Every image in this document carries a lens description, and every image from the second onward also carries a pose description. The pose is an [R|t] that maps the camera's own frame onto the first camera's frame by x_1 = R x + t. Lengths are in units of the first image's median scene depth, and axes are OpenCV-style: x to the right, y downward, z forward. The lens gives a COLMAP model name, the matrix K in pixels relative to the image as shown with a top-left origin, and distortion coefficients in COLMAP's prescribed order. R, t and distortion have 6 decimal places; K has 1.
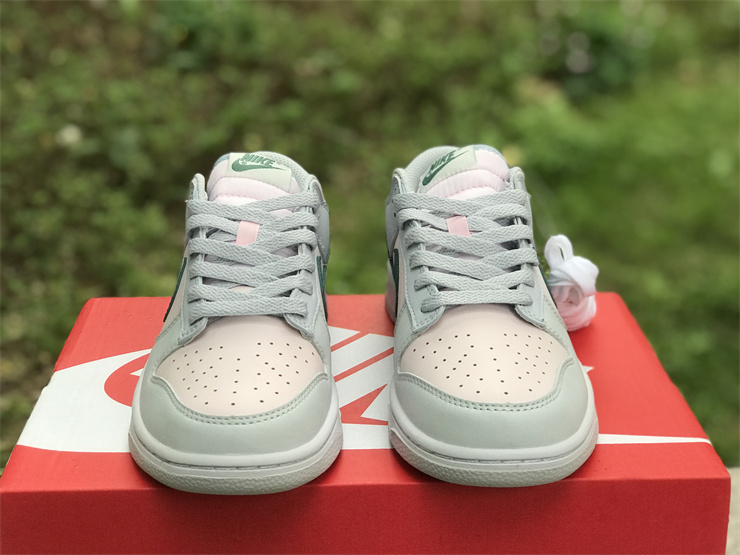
lens RADIAL K [[1232.7, 0, 371.2], [0, 1232.7, 276.3], [0, 0, 1]] dist [0.050093, 0.000000]
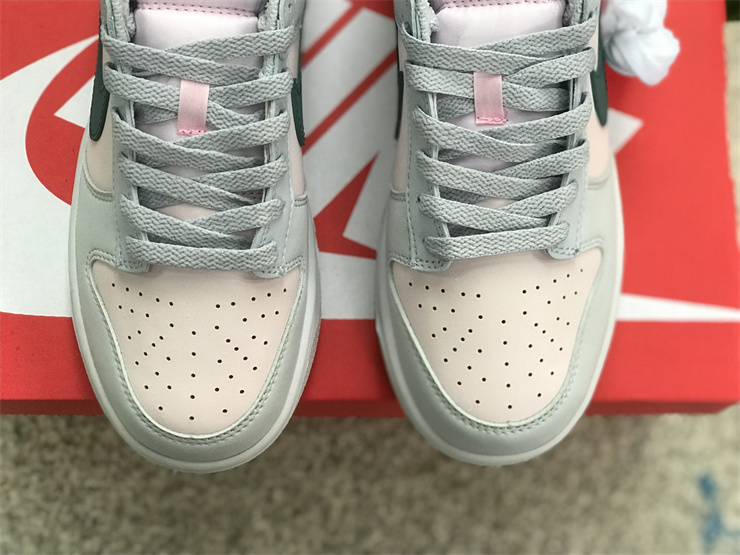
lens RADIAL K [[1232.7, 0, 367.3], [0, 1232.7, 277.2], [0, 0, 1]] dist [0.050093, 0.000000]
pose [[0.998698, 0.043449, 0.026717, -0.015618], [-0.045780, 0.532611, 0.845121, -0.636873], [0.022490, -0.845244, 0.533907, 0.583539]]
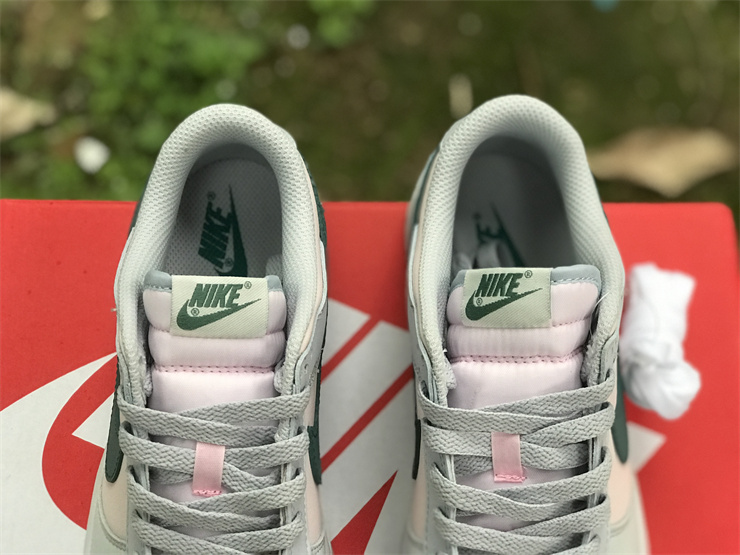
lens RADIAL K [[1232.7, 0, 369.7], [0, 1232.7, 277.2], [0, 0, 1]] dist [0.050093, 0.000000]
pose [[0.999128, 0.041554, 0.004098, -0.016495], [-0.028115, 0.596934, 0.801798, -0.724272], [0.030872, -0.801214, 0.597582, 0.723616]]
